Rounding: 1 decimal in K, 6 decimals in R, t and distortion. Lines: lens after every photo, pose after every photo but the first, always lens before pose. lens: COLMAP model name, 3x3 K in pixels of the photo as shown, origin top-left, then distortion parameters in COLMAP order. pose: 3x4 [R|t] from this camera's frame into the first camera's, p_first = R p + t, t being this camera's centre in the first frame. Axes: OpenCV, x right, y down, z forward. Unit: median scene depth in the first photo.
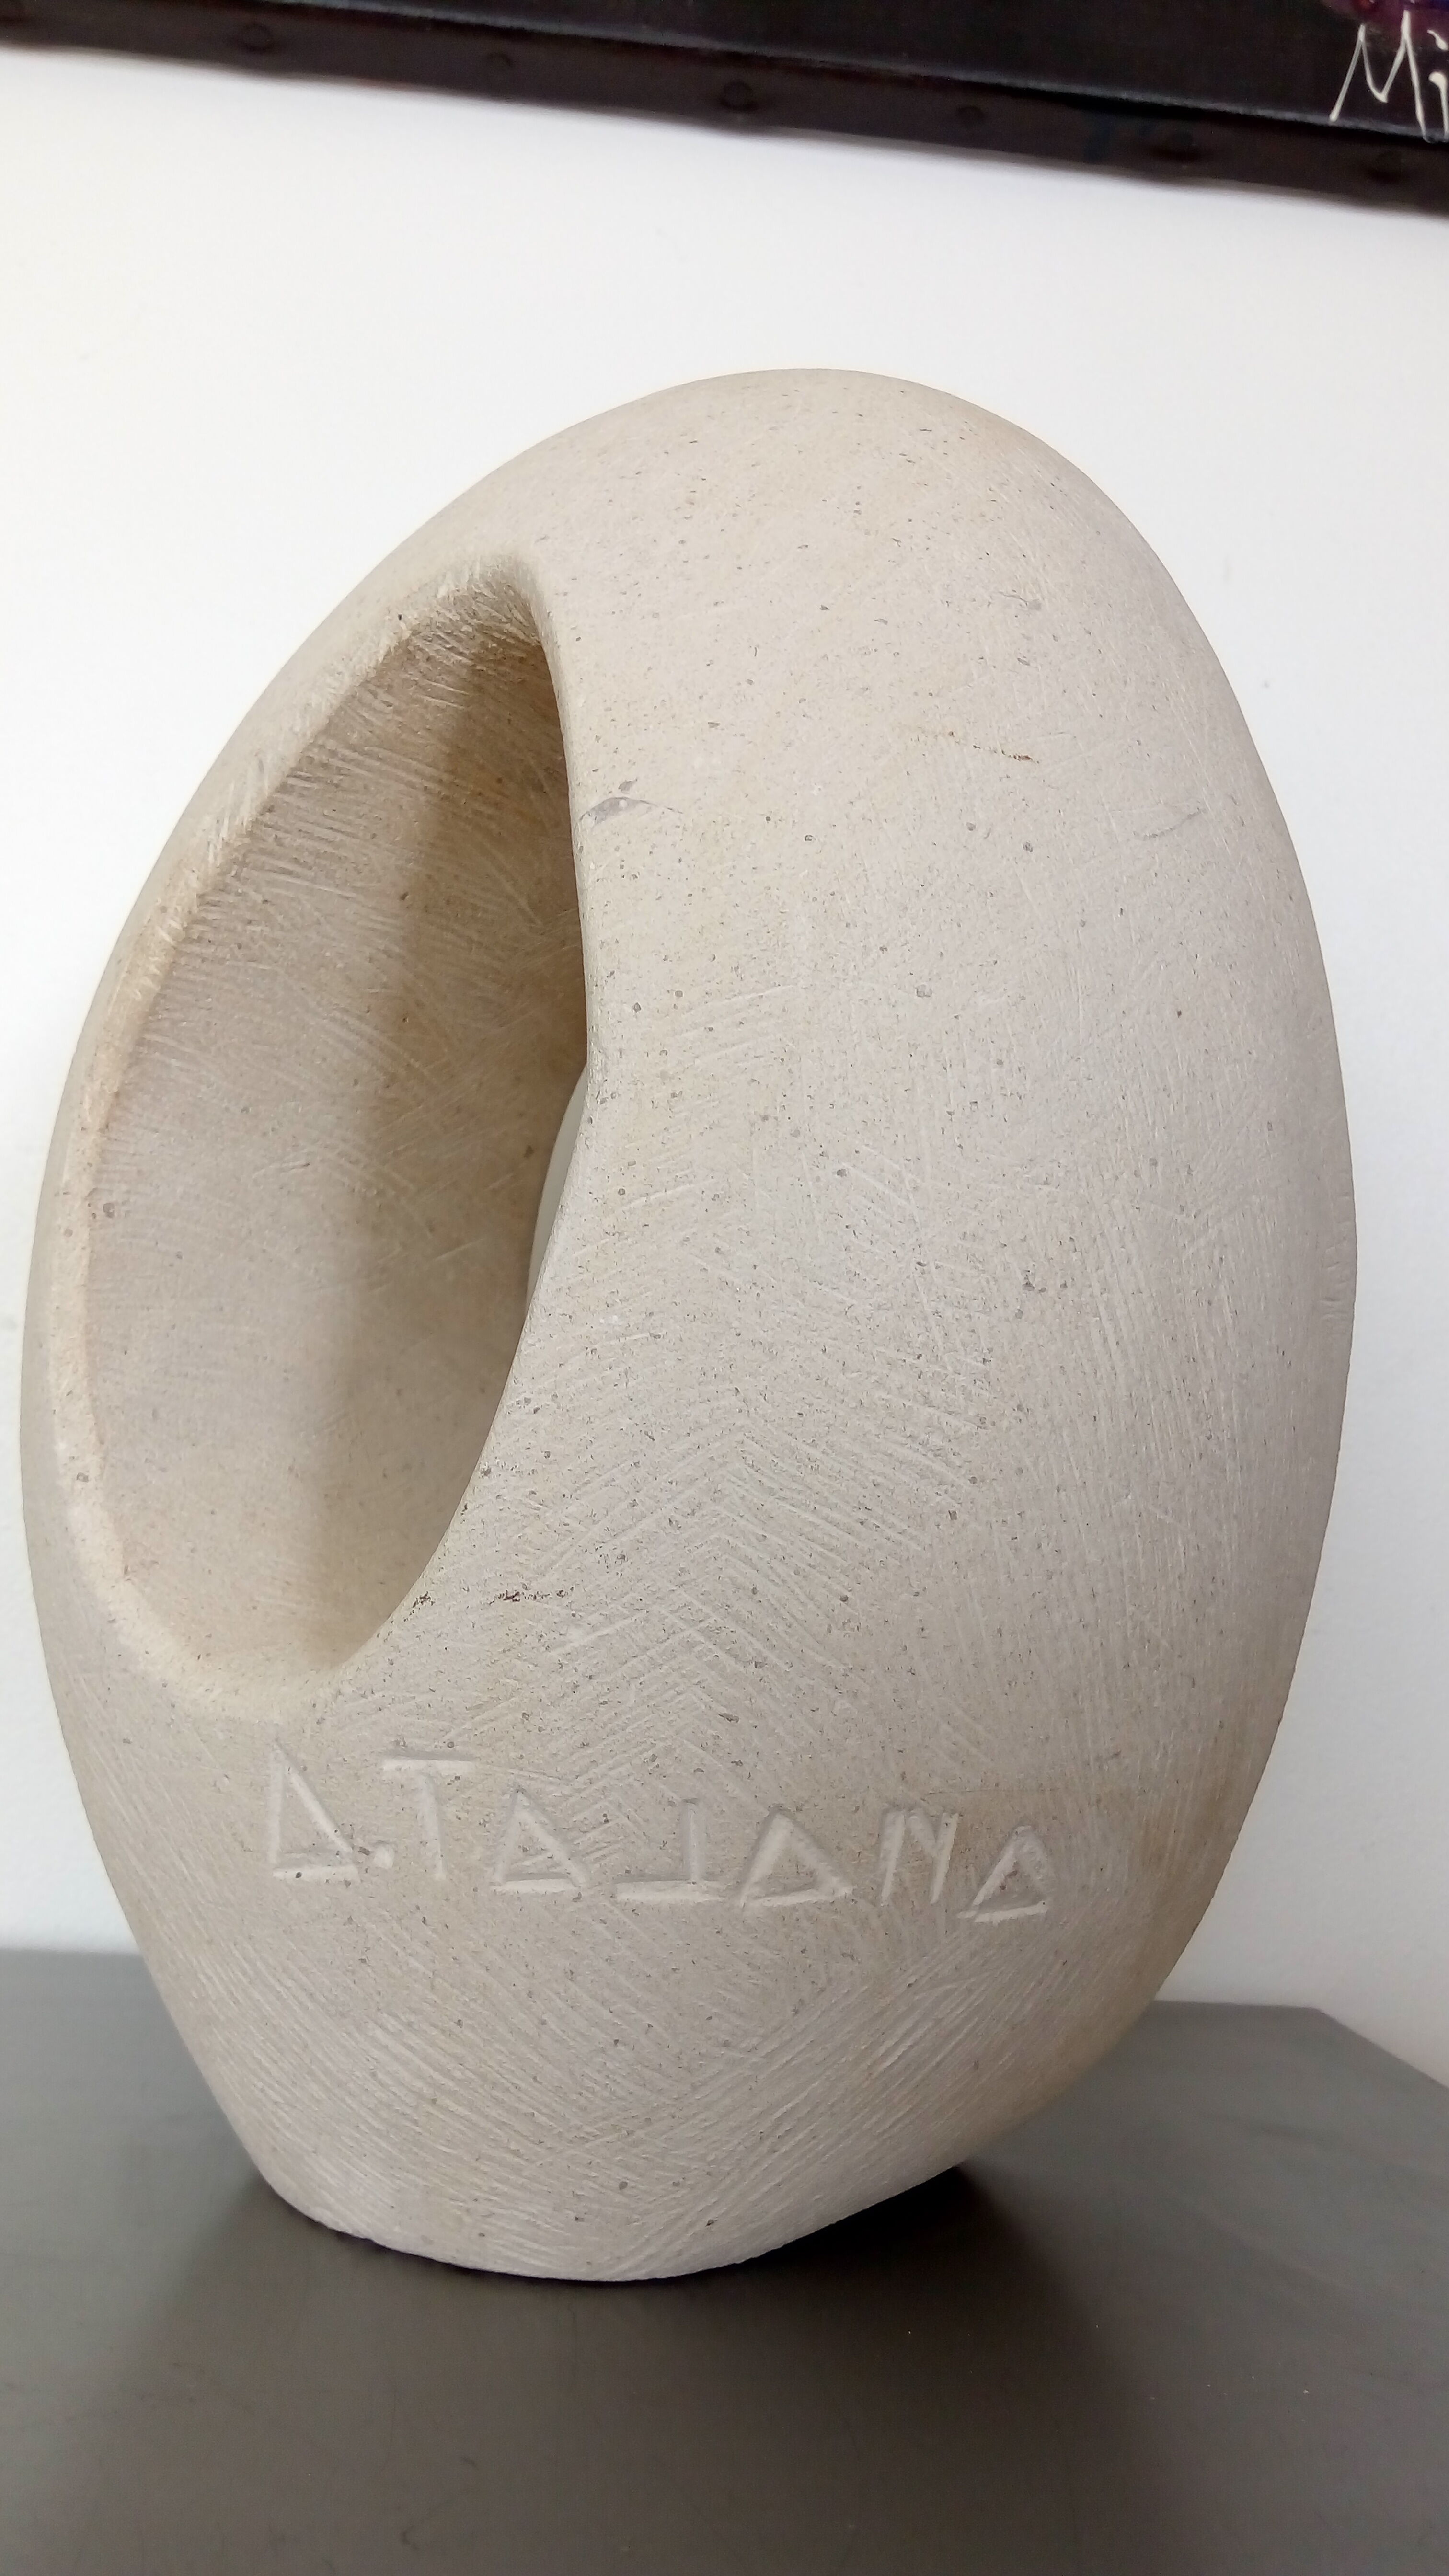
lens RADIAL K [[2034.6, 0, 724.5], [0, 2034.6, 1288.0], [0, 0, 1]] dist [0.083460, -0.005949]
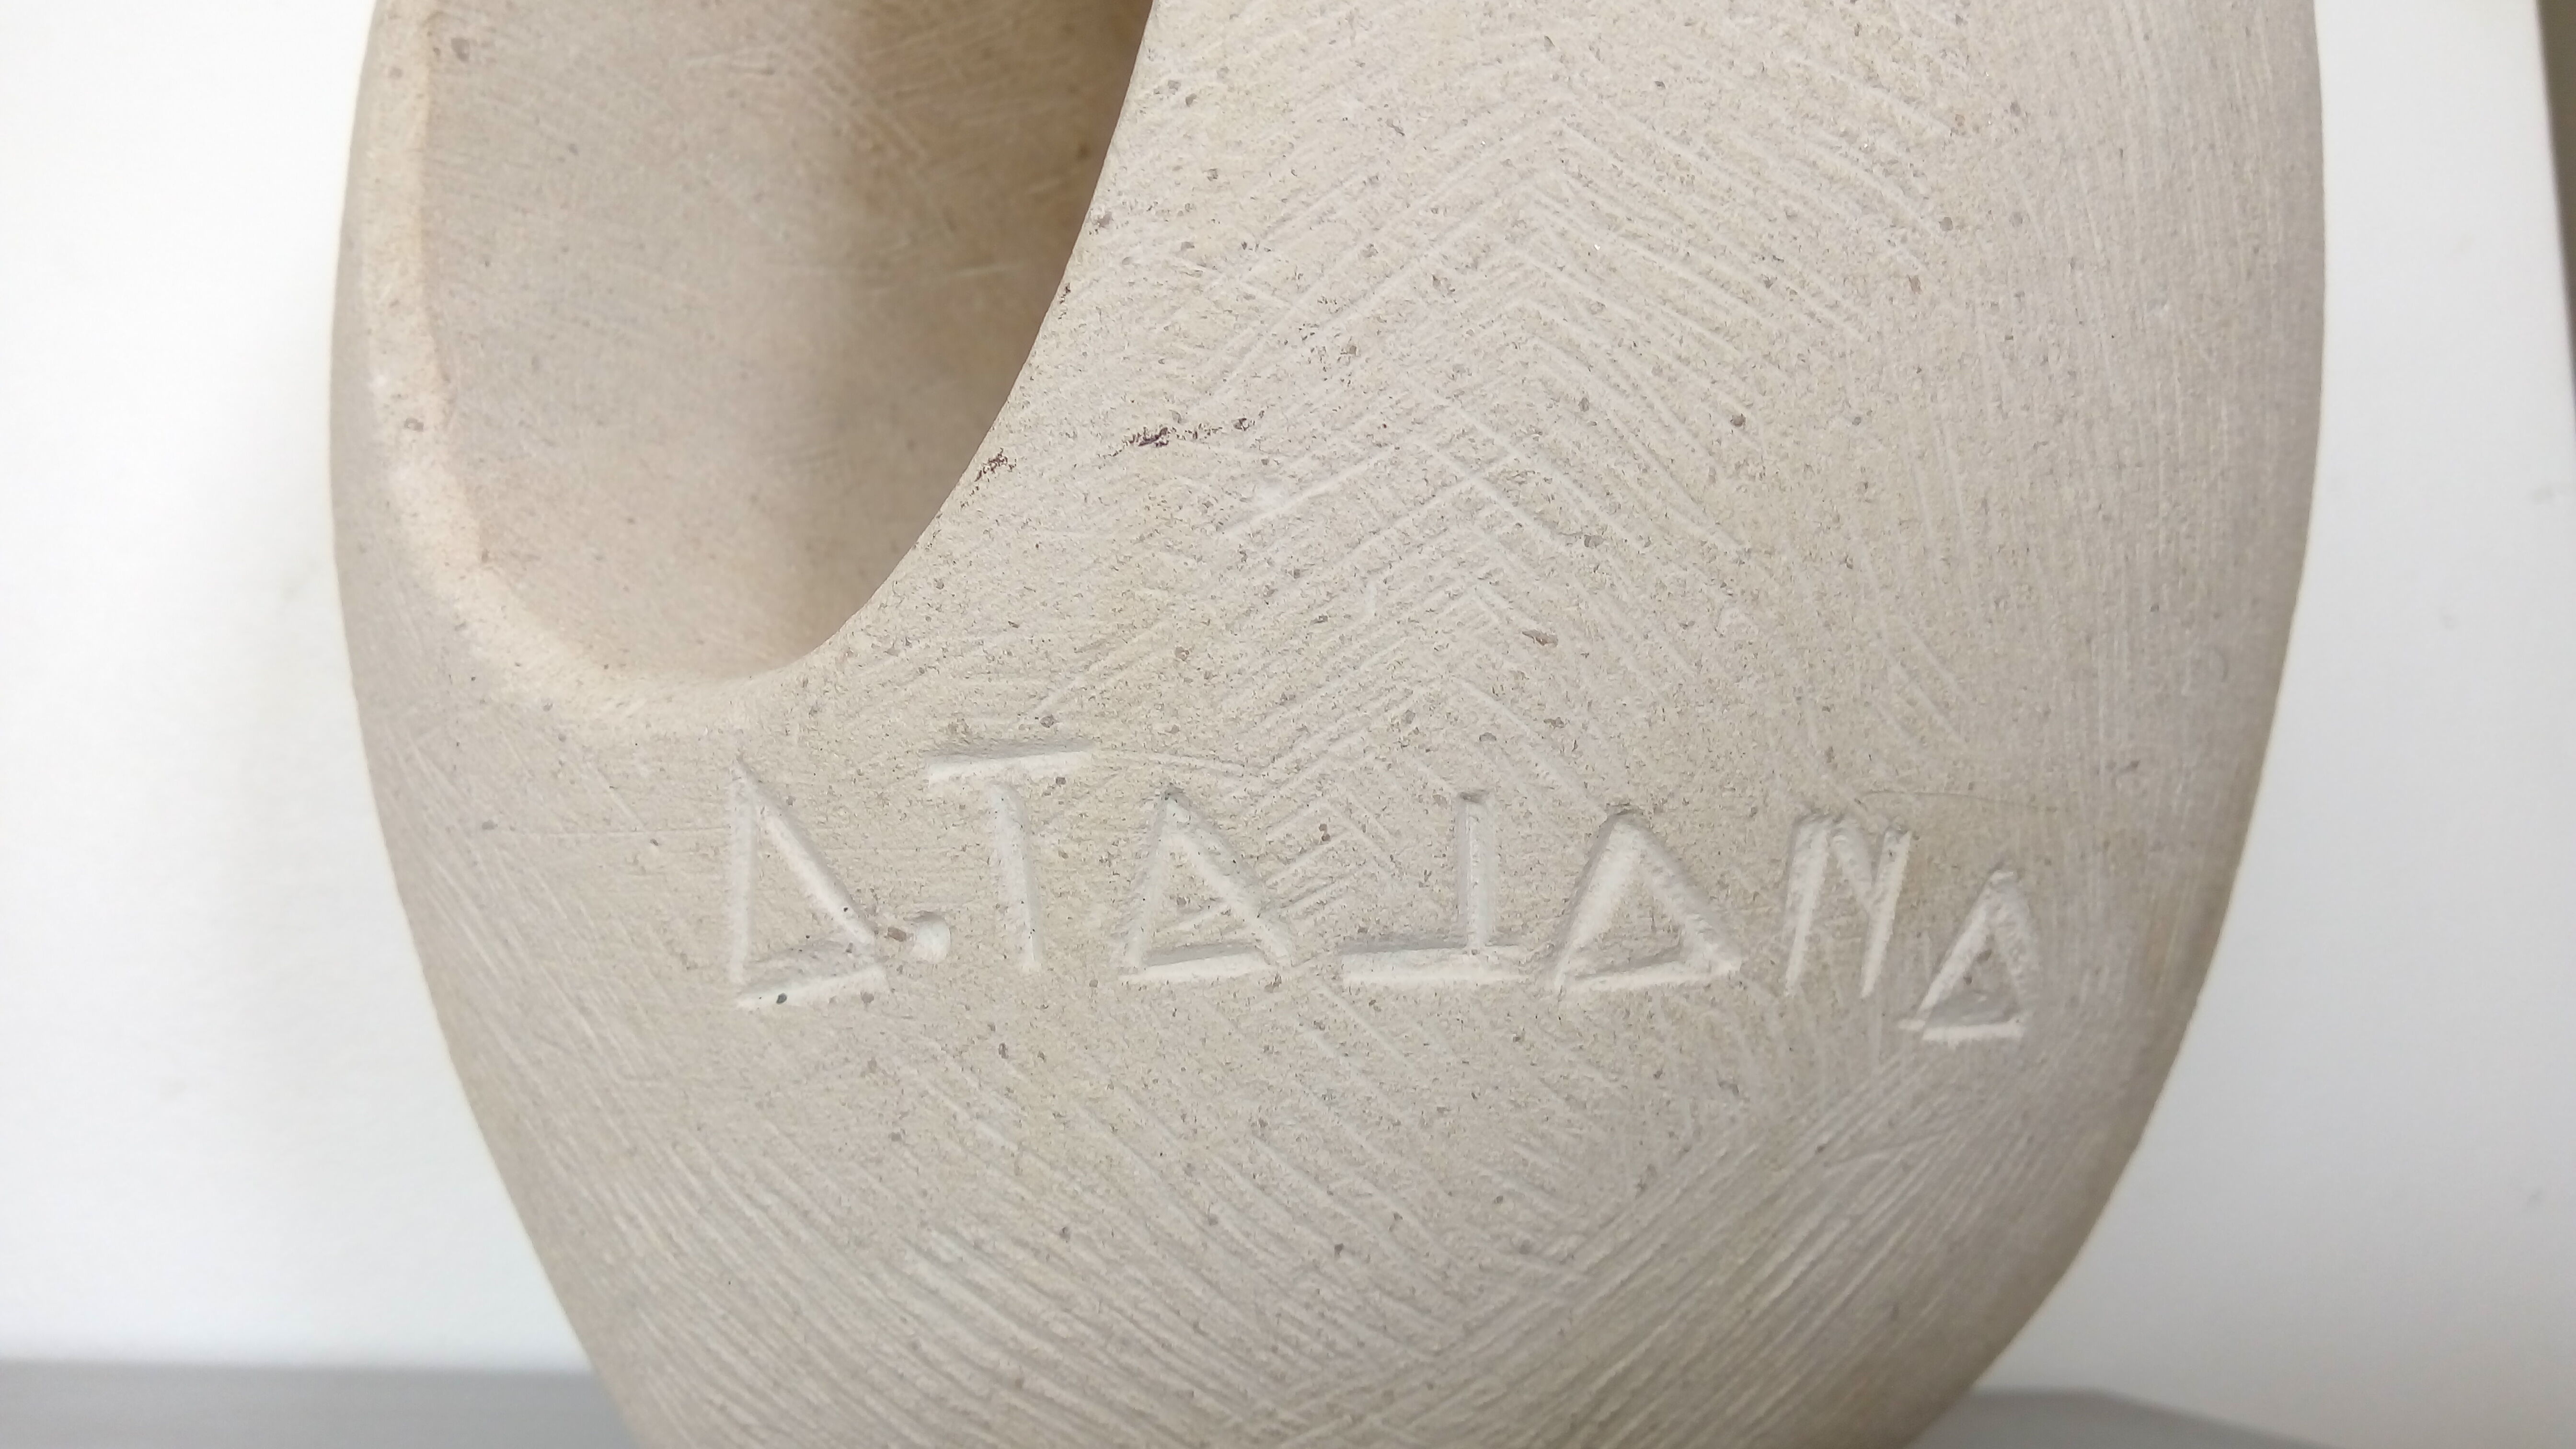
lens RADIAL K [[2001.2, 0, 1280.3], [0, 2001.2, 735.8], [0, 0, 1]] dist [0.138146, -0.272398]
pose [[0.998399, -0.024172, 0.051139, -0.094102], [0.027387, 0.997629, -0.063132, 0.255316], [-0.049492, 0.064431, 0.996694, 0.419596]]
